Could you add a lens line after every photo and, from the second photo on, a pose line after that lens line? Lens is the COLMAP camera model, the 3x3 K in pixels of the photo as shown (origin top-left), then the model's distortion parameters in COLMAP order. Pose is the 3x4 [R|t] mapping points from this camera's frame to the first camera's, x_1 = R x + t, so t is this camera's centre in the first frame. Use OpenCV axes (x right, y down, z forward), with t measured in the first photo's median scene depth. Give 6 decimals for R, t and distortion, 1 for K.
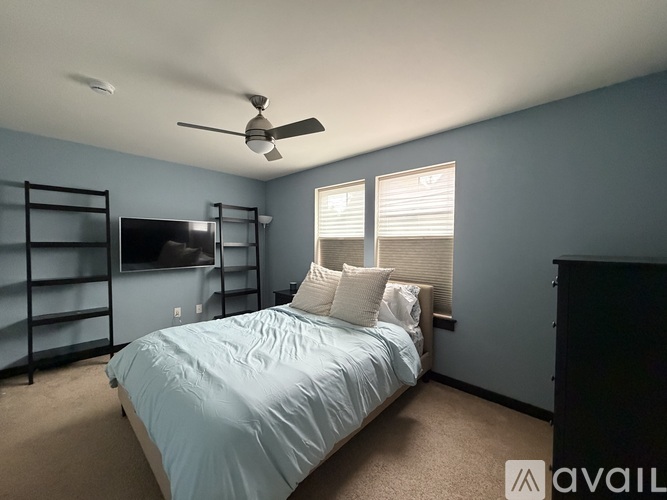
lens RADIAL K [[266.7, 0, 331.6], [0, 266.7, 248.7], [0, 0, 1]] dist [-0.000495, 0.000038]
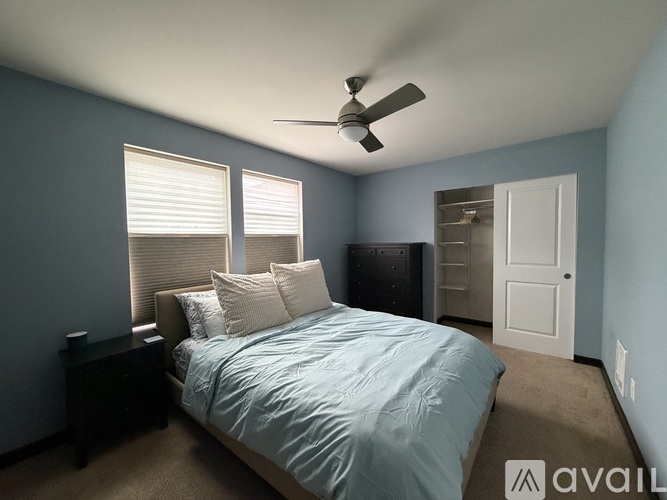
lens RADIAL K [[266.7, 0, 331.8], [0, 266.7, 250.0], [0, 0, 1]] dist [-0.000495, 0.000038]
pose [[-0.078403, -0.041339, 0.996064, -0.973667], [0.036990, 0.998331, 0.044344, -0.023293], [-0.996235, 0.040321, -0.076743, 0.957100]]
